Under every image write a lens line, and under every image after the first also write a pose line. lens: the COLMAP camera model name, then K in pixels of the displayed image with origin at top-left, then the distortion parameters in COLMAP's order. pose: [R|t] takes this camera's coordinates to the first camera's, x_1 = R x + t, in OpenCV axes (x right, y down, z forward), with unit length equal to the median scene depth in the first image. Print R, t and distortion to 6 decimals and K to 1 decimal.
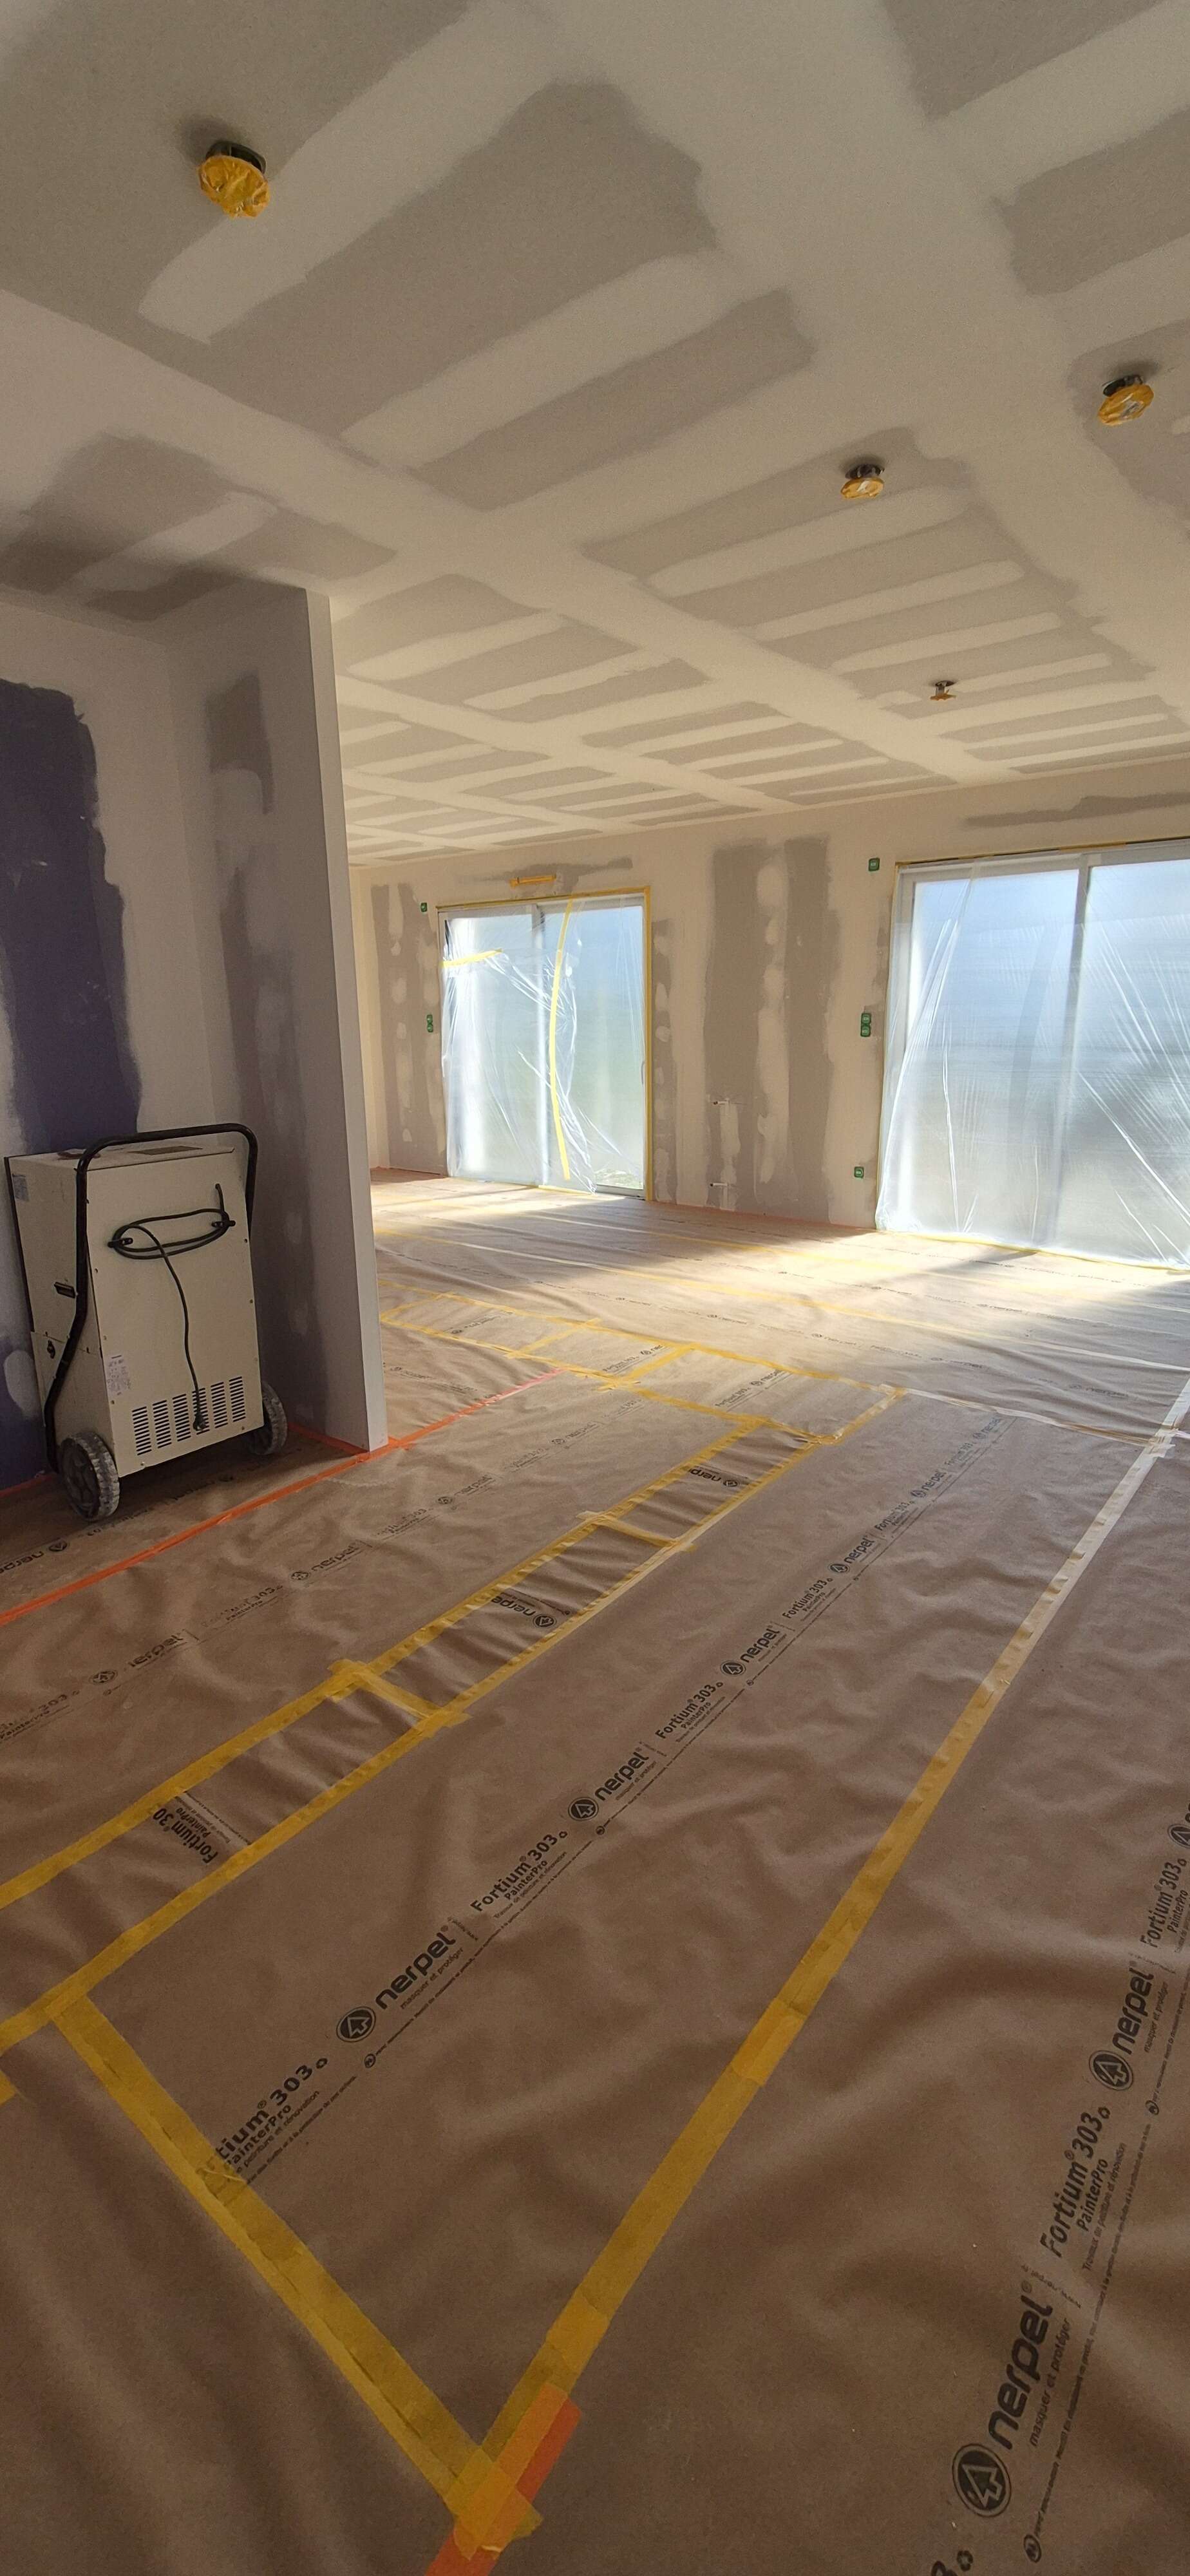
lens RADIAL K [[1056.5, 0, 595.0], [0, 1056.5, 1288.0], [0, 0, 1]] dist [-0.000004, -0.000002]
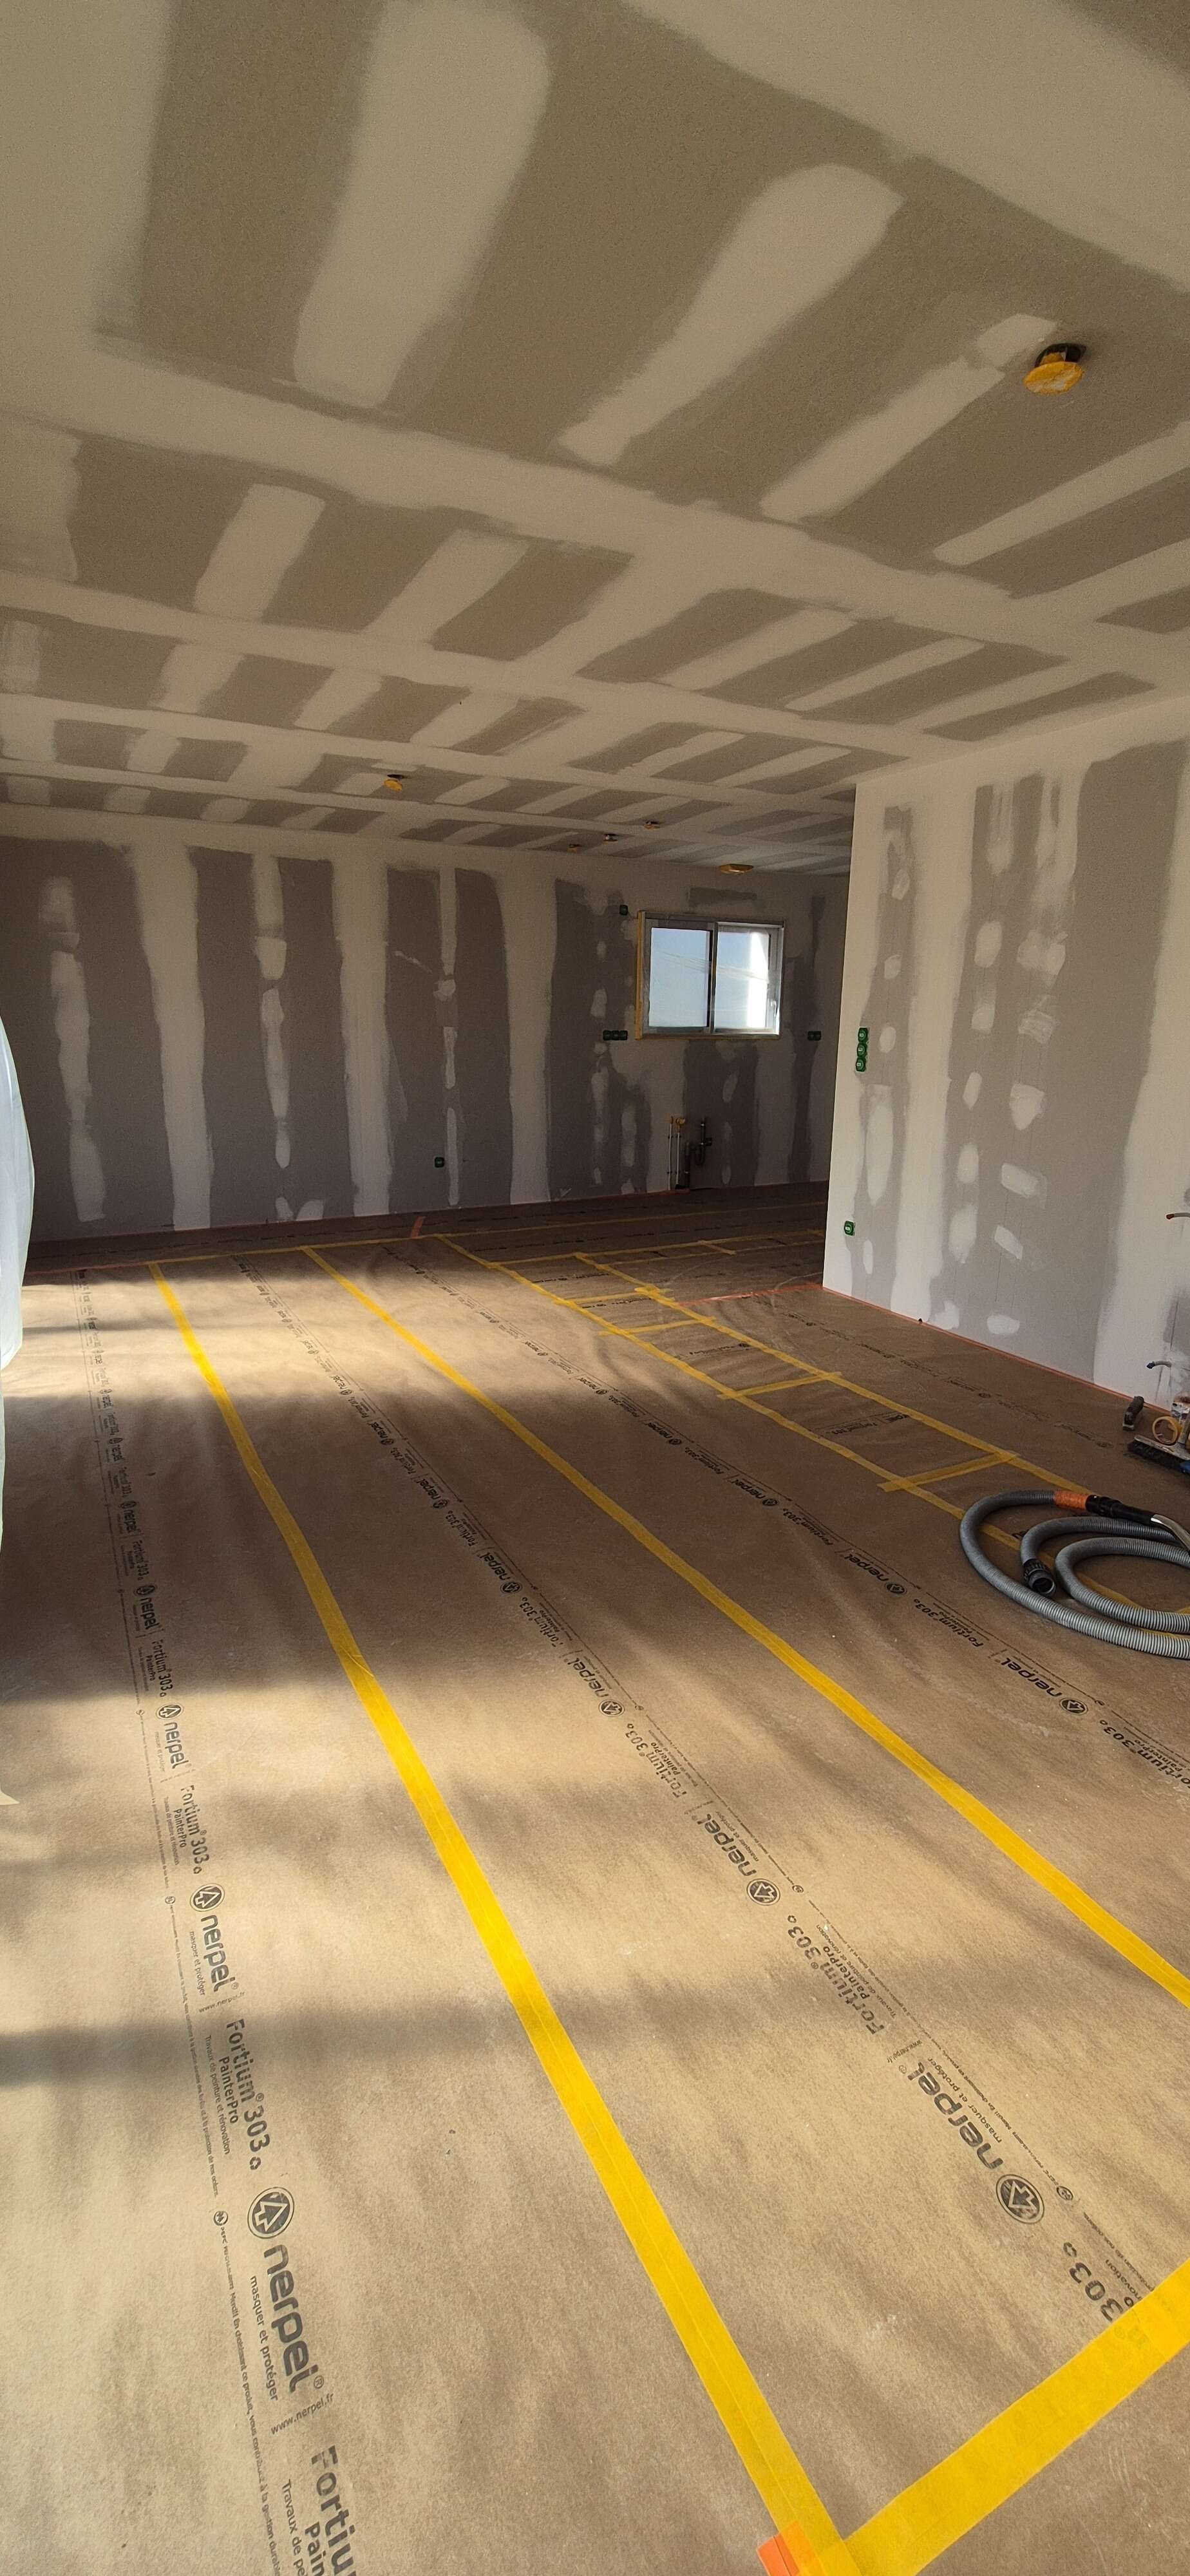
lens RADIAL K [[1056.5, 0, 595.0], [0, 1056.5, 1288.0], [0, 0, 1]] dist [-0.000004, -0.000002]
pose [[-0.910042, -0.103920, 0.401278, -0.396704], [0.109929, 0.872896, 0.475362, -0.493404], [-0.399673, 0.476711, -0.782948, 1.810639]]
